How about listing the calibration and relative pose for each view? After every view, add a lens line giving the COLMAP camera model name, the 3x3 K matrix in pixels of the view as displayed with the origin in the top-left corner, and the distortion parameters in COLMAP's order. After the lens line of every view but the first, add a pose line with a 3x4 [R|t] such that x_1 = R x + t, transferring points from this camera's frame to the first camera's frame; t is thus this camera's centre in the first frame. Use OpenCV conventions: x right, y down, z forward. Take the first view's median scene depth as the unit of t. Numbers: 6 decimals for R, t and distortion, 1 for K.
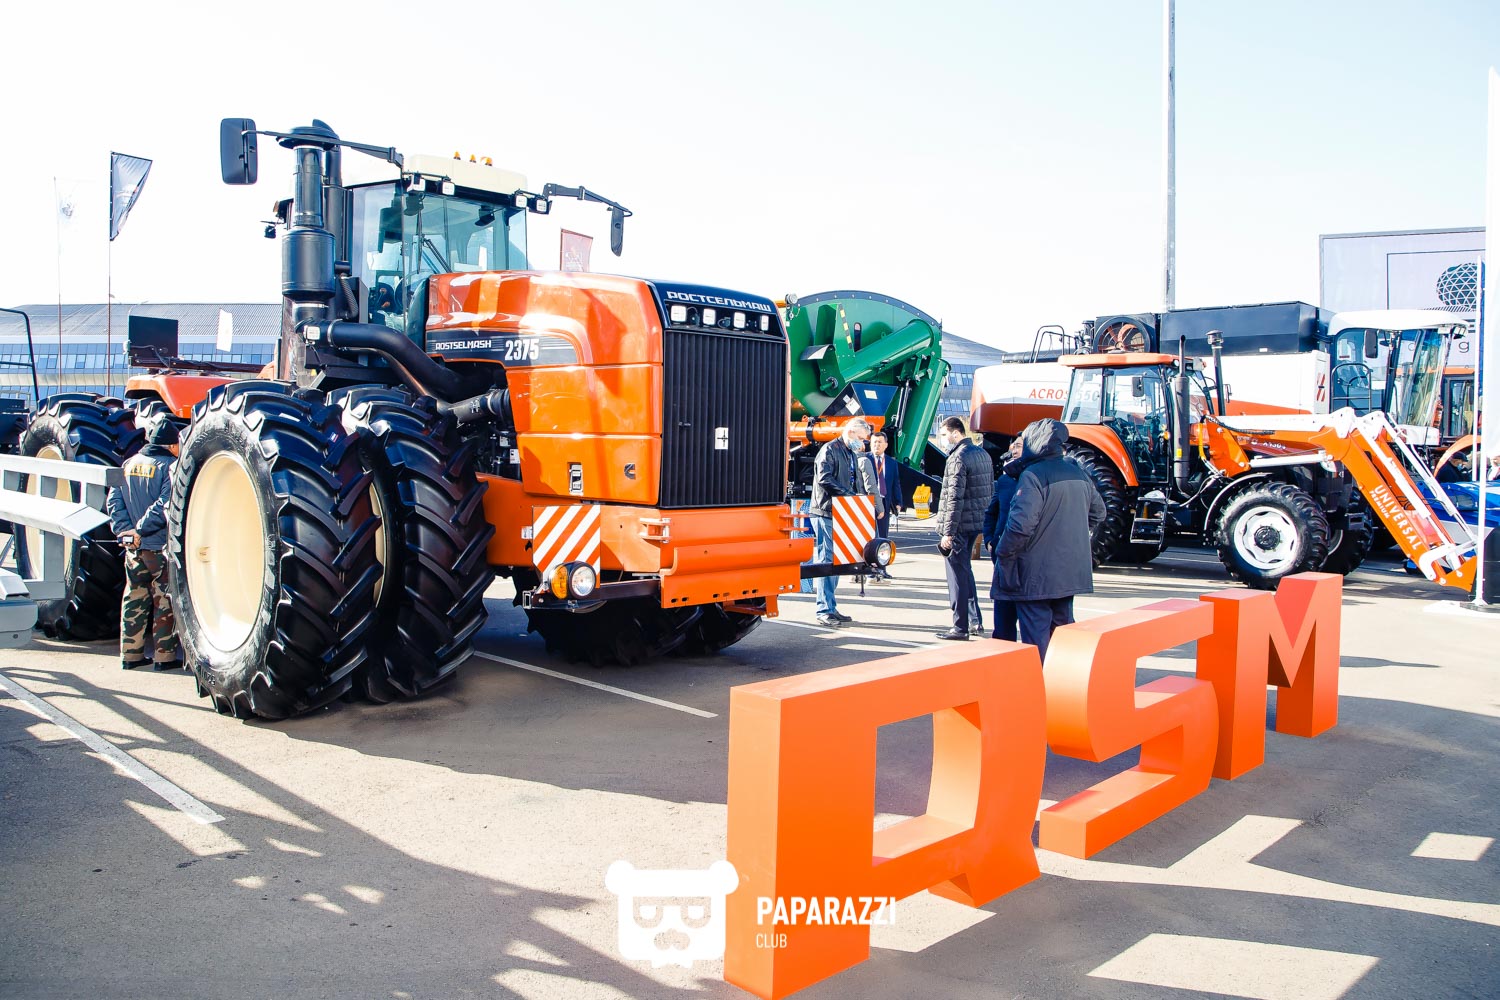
lens RADIAL K [[1120.4, 0, 658.1], [0, 1120.4, 412.4], [0, 0, 1]] dist [-0.113133, 0.074615]
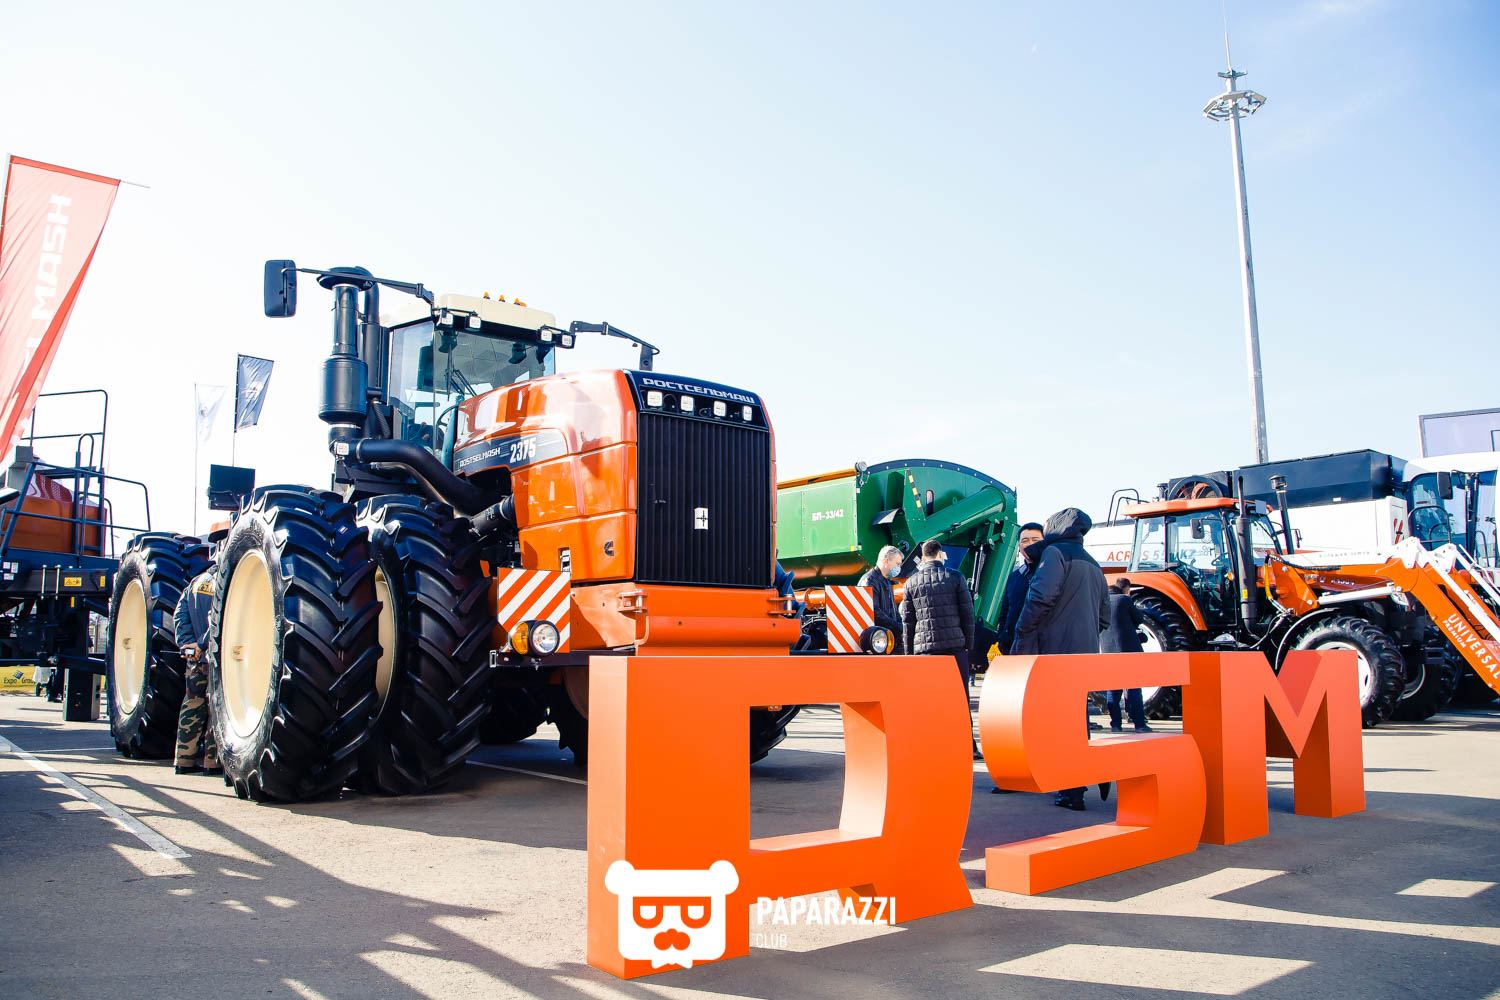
lens RADIAL K [[1065.7, 0, 698.0], [0, 1065.7, 516.0], [0, 0, 1]] dist [-0.122979, 0.067712]
pose [[0.994777, -0.029678, -0.097666, 0.131475], [0.017990, 0.992797, -0.118454, 0.120224], [0.100478, 0.116078, 0.988145, 0.026526]]
